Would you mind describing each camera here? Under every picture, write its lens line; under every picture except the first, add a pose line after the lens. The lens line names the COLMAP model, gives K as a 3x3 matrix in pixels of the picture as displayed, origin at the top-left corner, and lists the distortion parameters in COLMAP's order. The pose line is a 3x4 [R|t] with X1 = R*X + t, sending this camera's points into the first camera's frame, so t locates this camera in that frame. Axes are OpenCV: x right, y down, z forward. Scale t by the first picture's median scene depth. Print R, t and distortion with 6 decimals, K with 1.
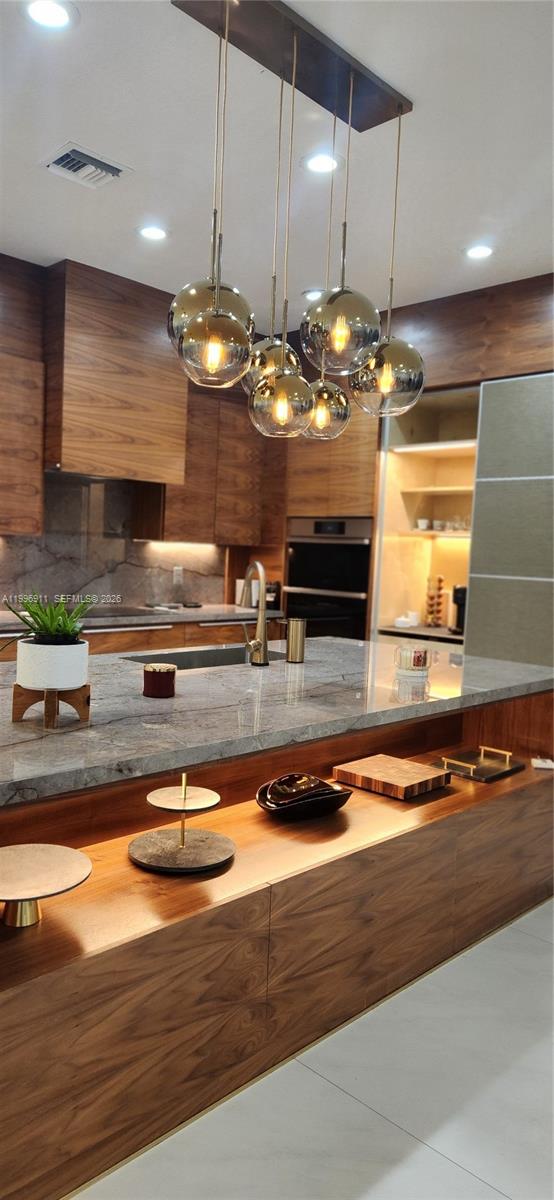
lens RADIAL K [[802.3, 0, 273.7], [0, 802.3, 621.3], [0, 0, 1]] dist [0.076376, -0.065415]
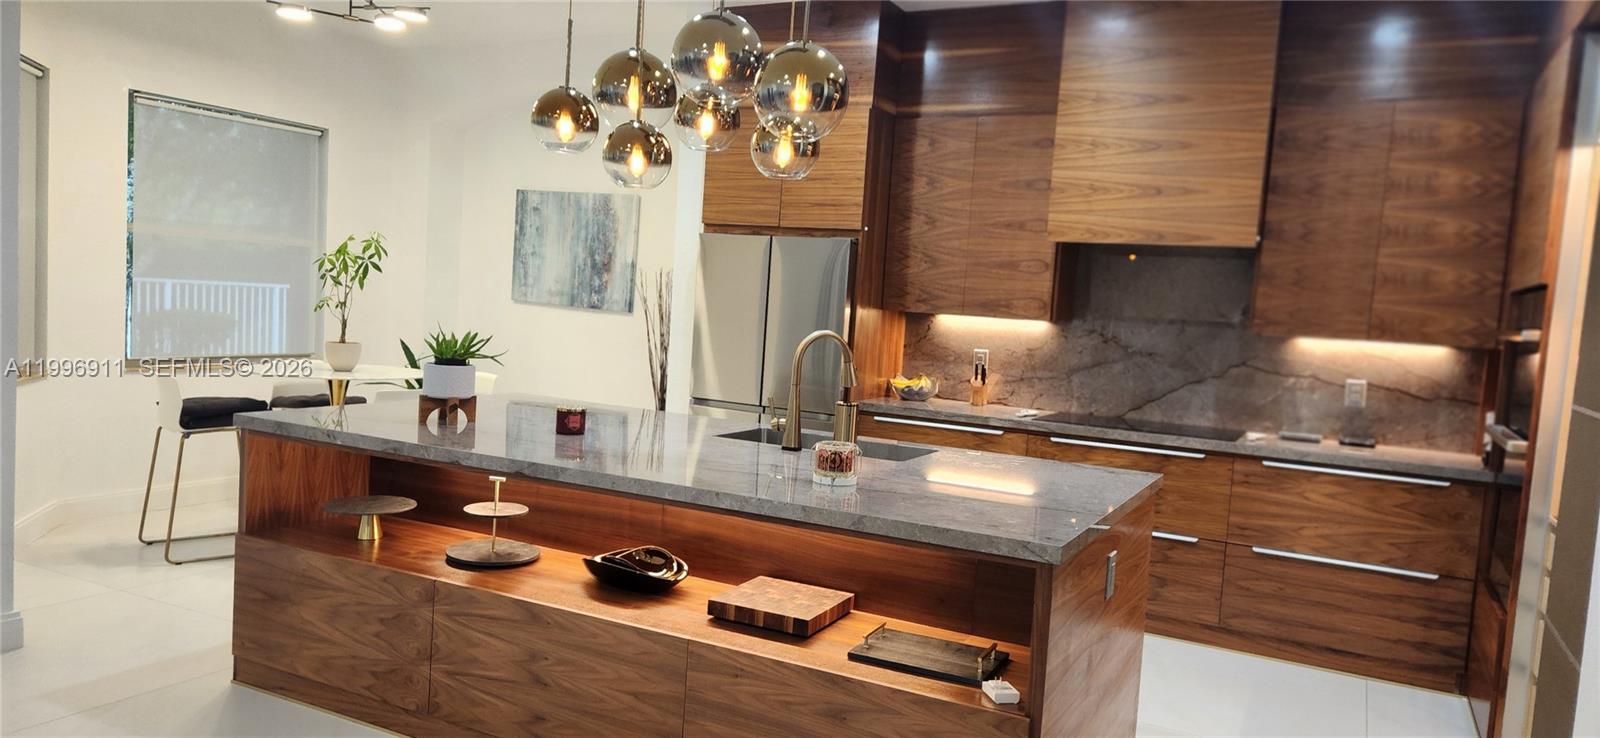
lens RADIAL K [[1069.8, 0, 767.0], [0, 1069.8, 383.8], [0, 0, 1]] dist [0.076376, -0.065415]
pose [[0.277511, 0.052180, -0.959304, 0.712810], [-0.137649, 0.990381, 0.014051, -0.017820], [0.950810, 0.128148, 0.282024, 0.433999]]
